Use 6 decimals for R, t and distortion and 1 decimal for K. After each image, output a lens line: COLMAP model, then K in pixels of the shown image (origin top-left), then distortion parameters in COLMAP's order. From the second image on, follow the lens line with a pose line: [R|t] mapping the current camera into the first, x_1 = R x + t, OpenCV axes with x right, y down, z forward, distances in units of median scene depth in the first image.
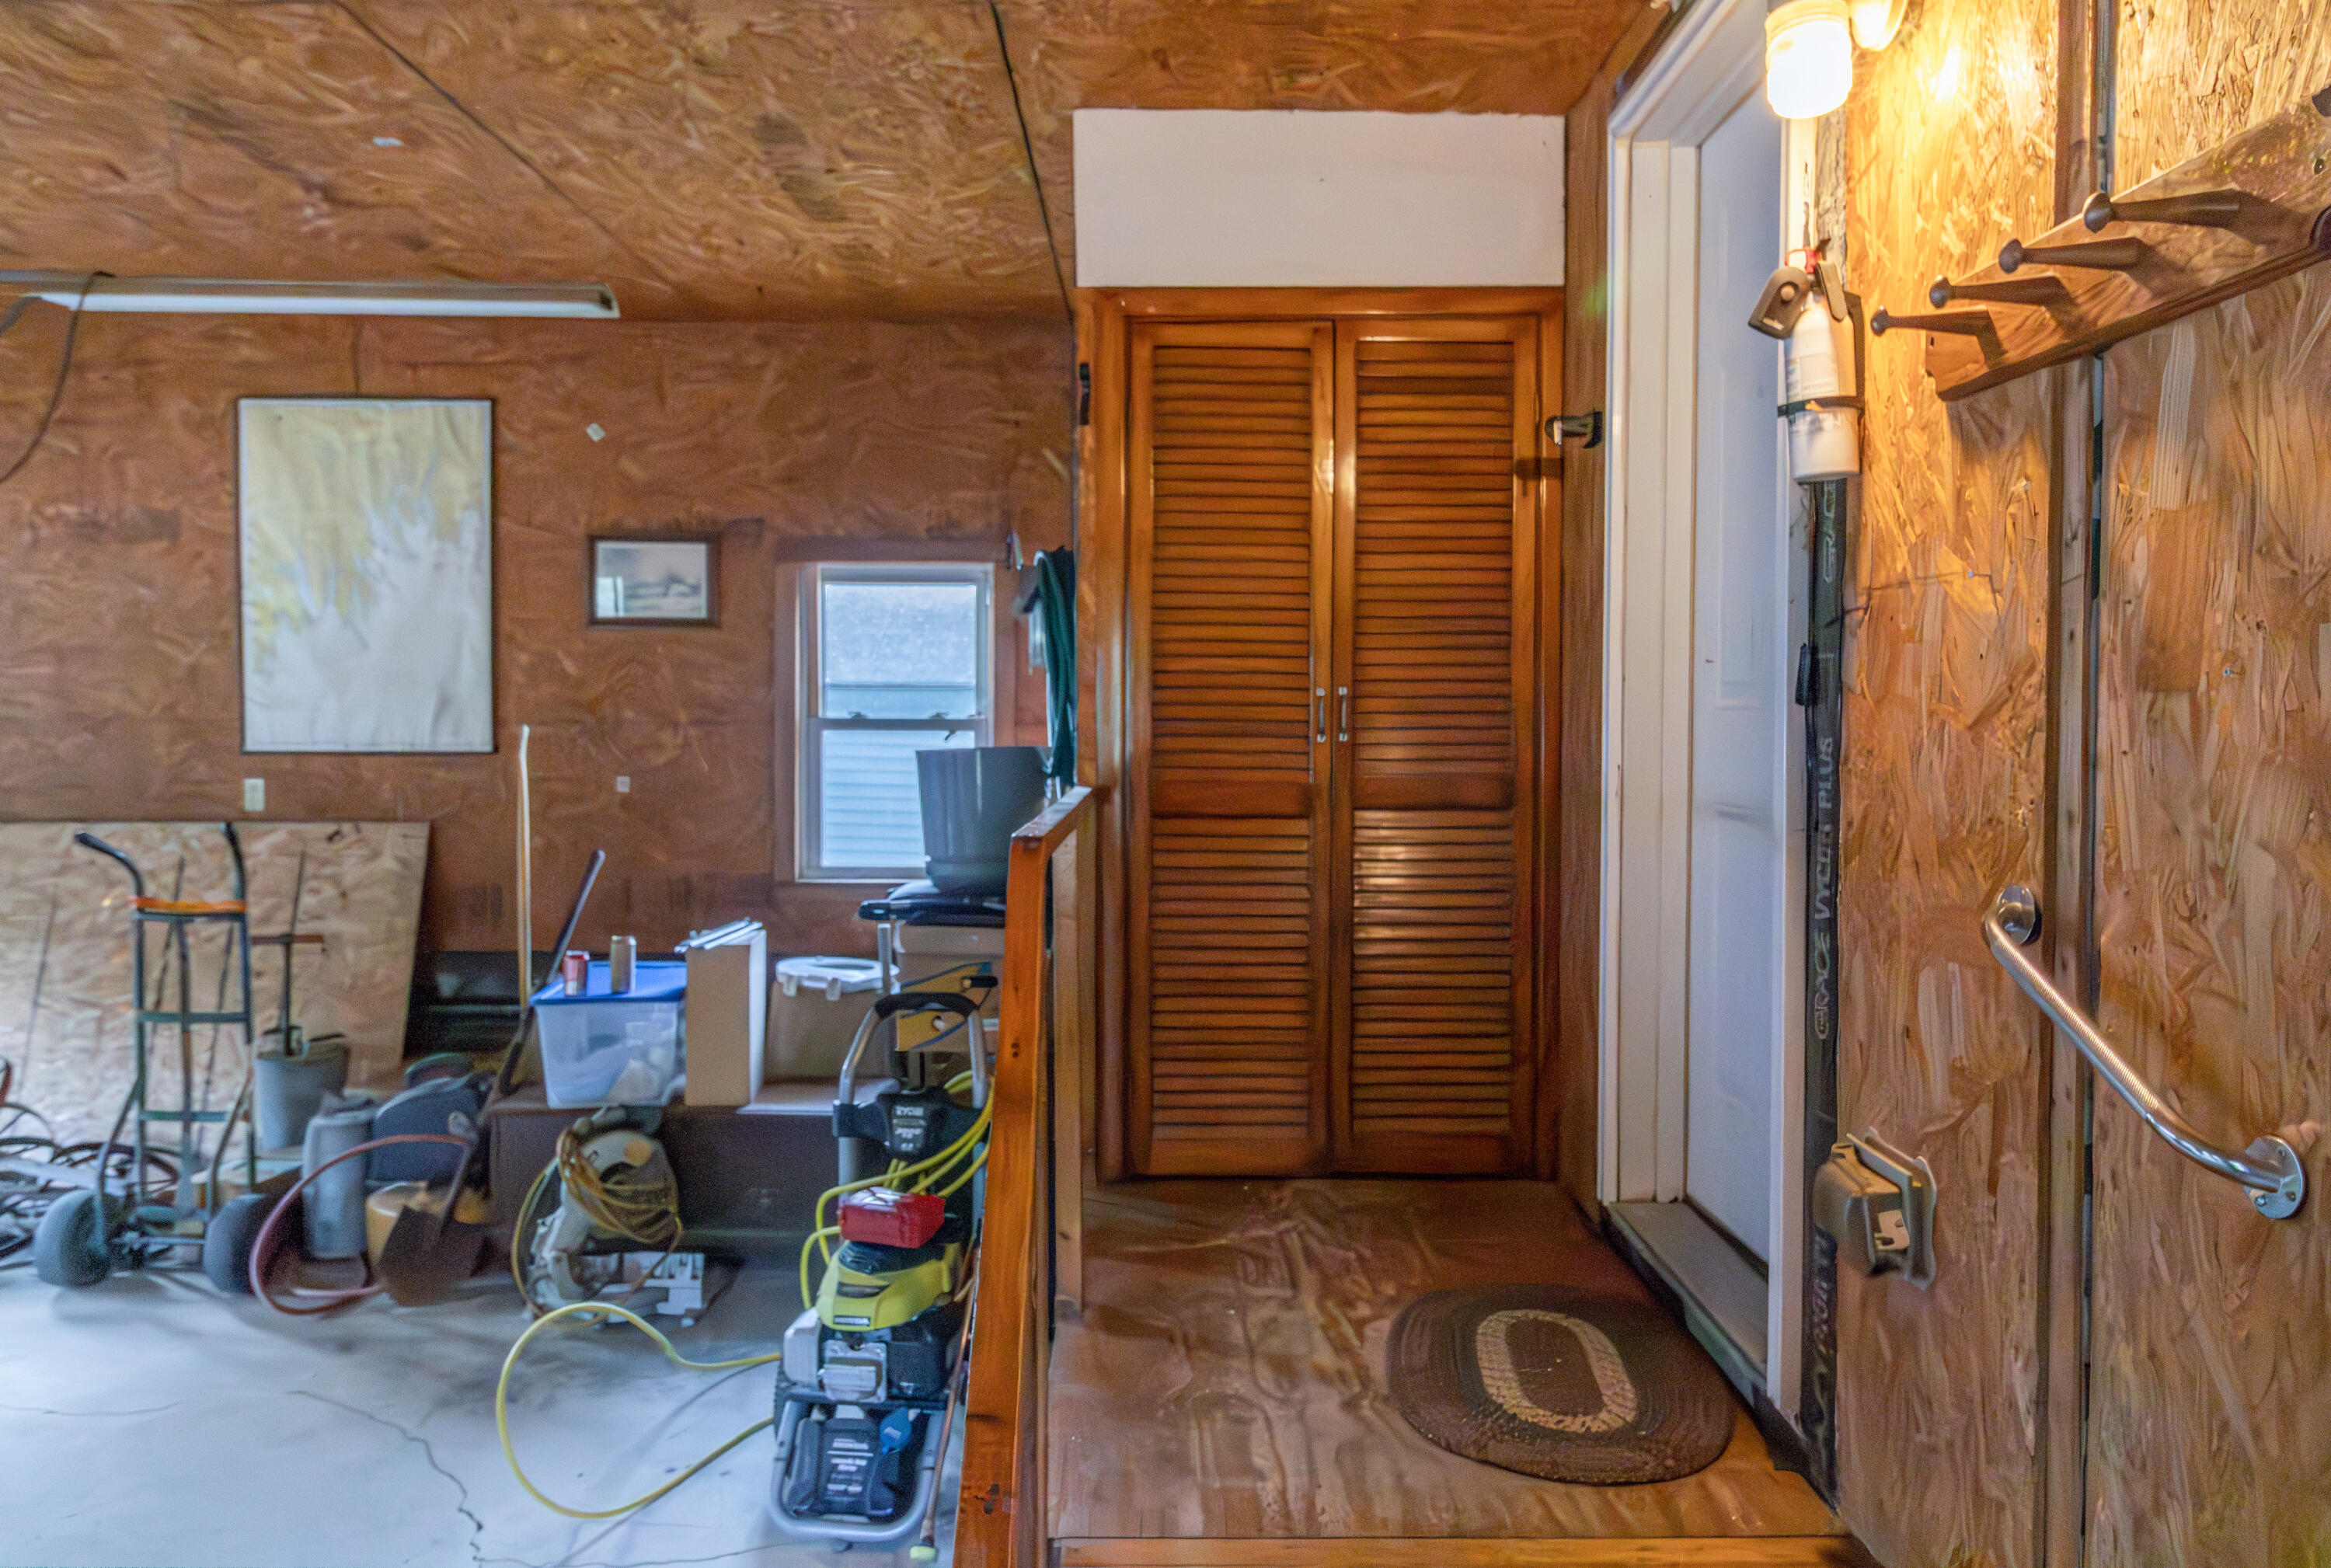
lens RADIAL K [[1600.6, 0, 1165.7], [0, 1600.6, 779.7], [0, 0, 1]] dist [-0.002339, 0.003515]
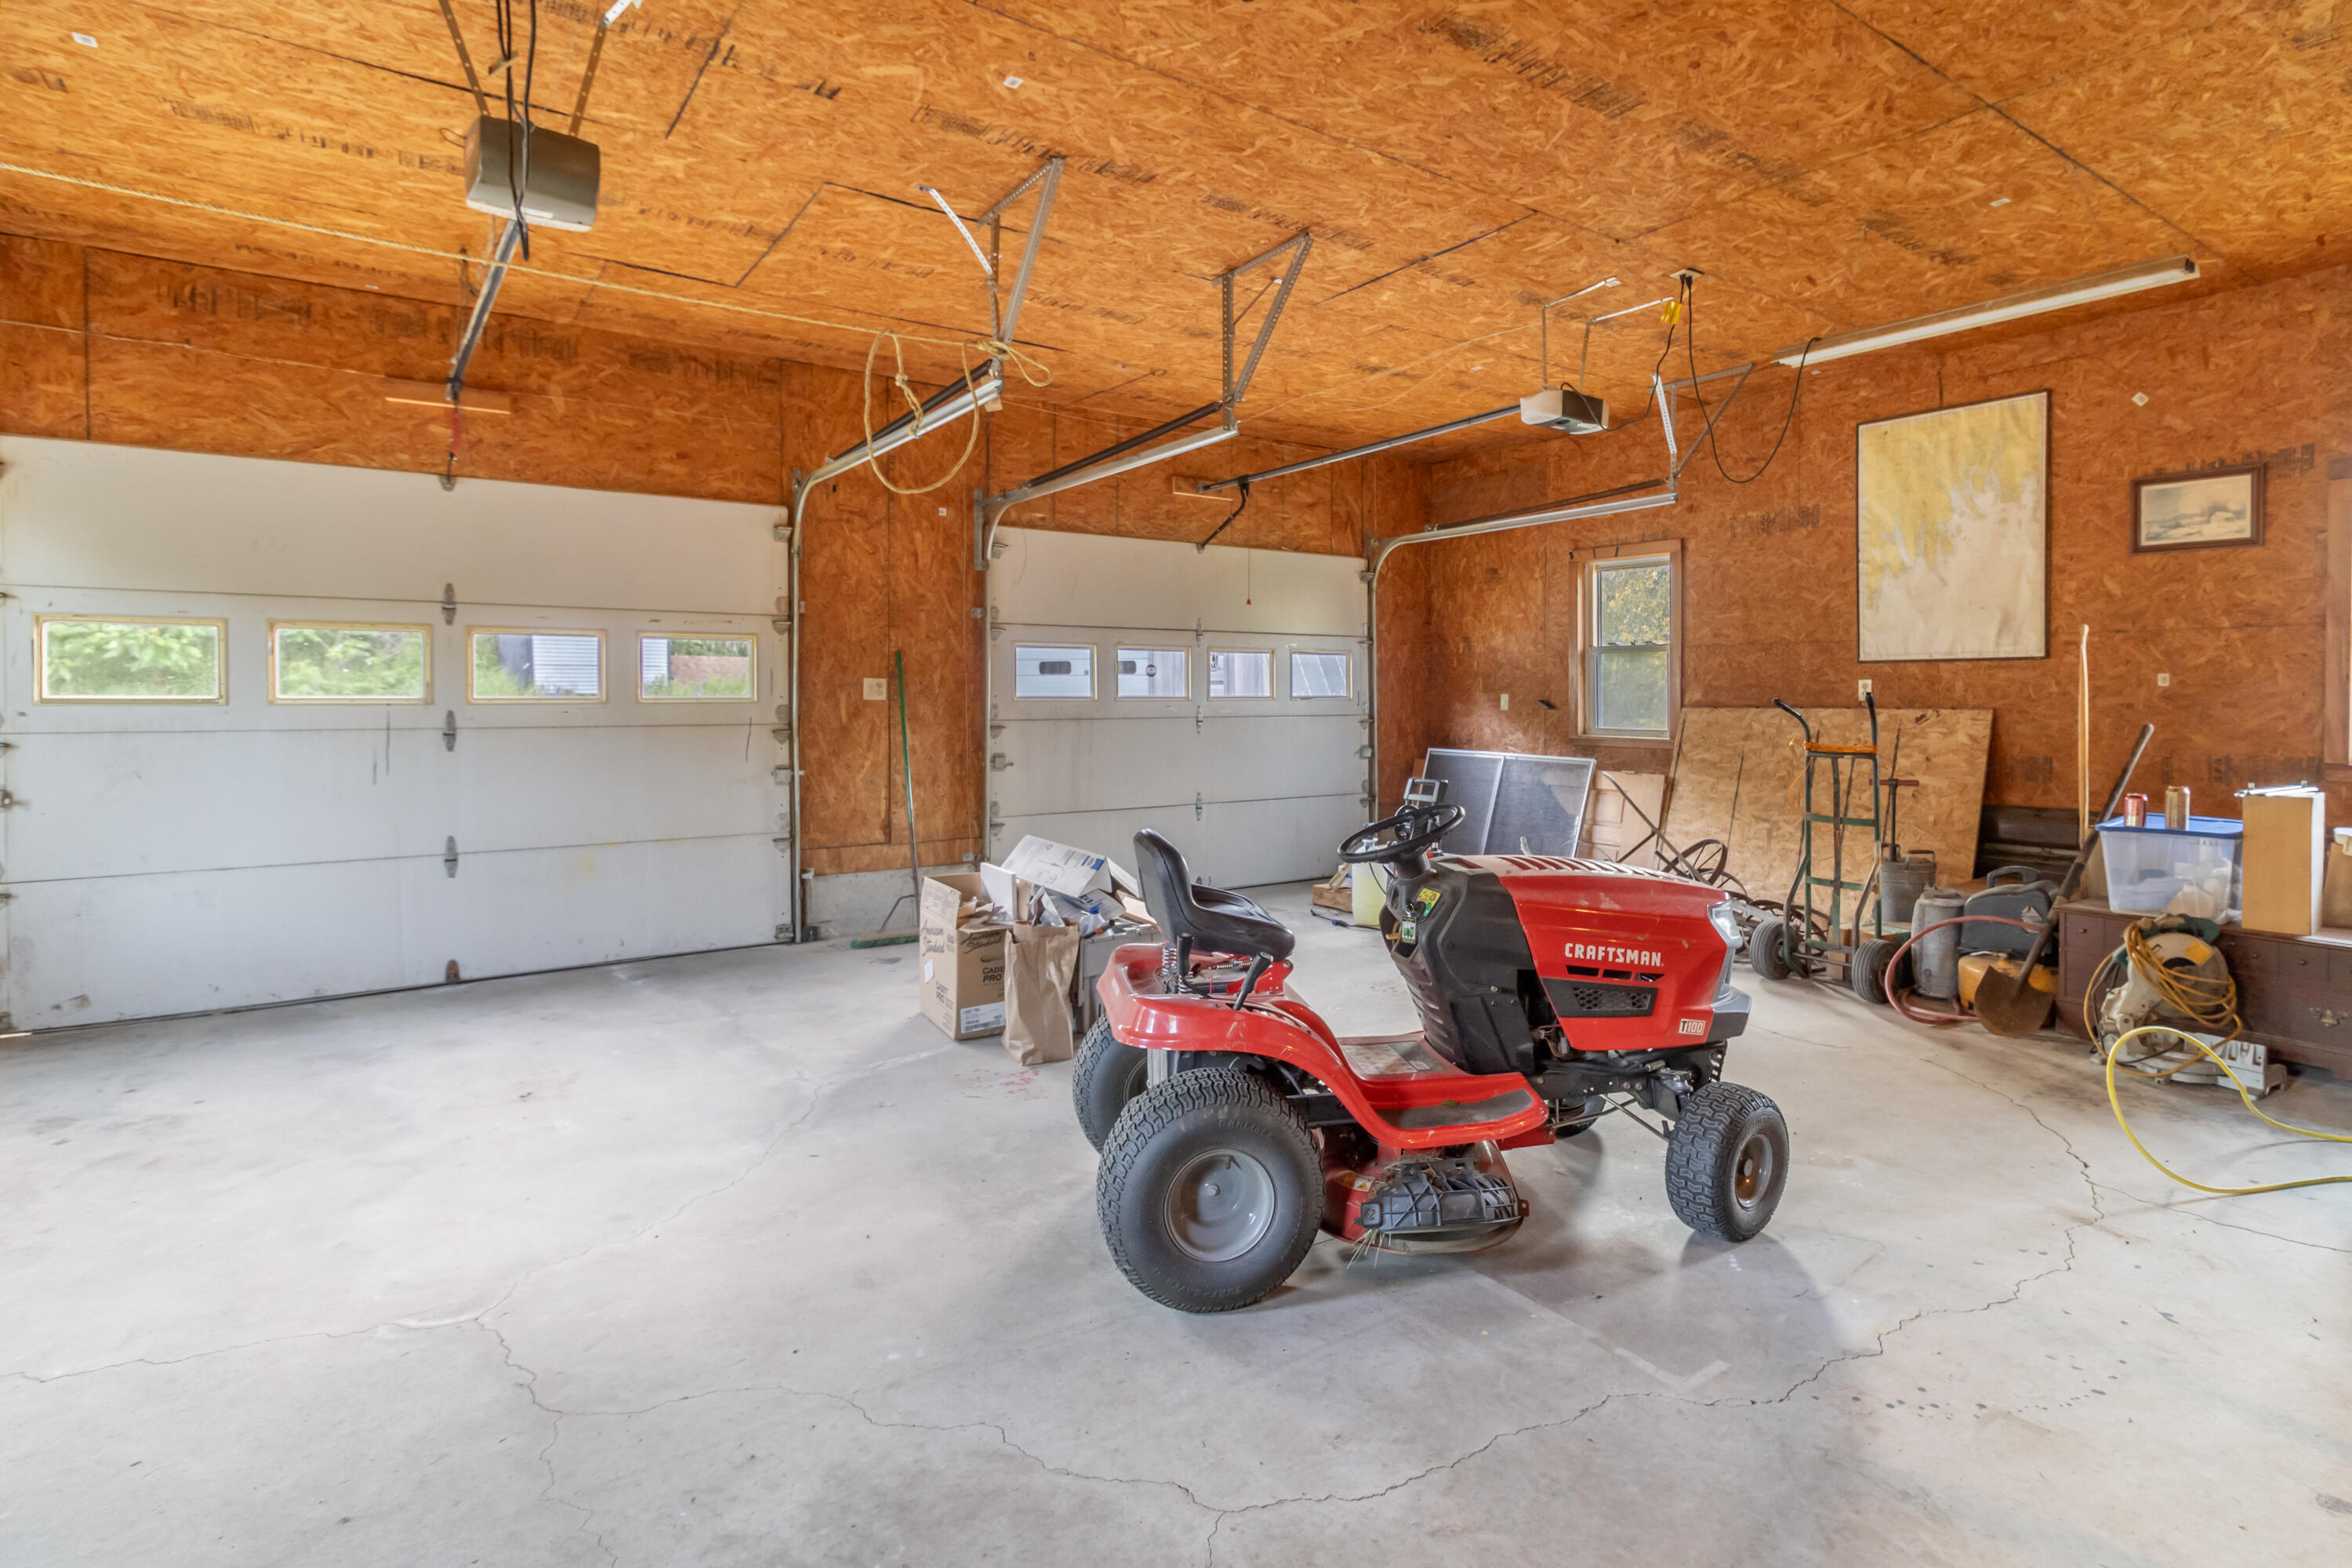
lens RADIAL K [[1241.1, 0, 1173.6], [0, 1241.1, 776.7], [0, 0, 1]] dist [0.004583, -0.002011]
pose [[0.595991, 0.007220, -0.802958, -0.030072], [-0.021334, 0.999749, -0.006846, 0.116095], [0.802707, 0.021210, 0.595996, -0.203687]]
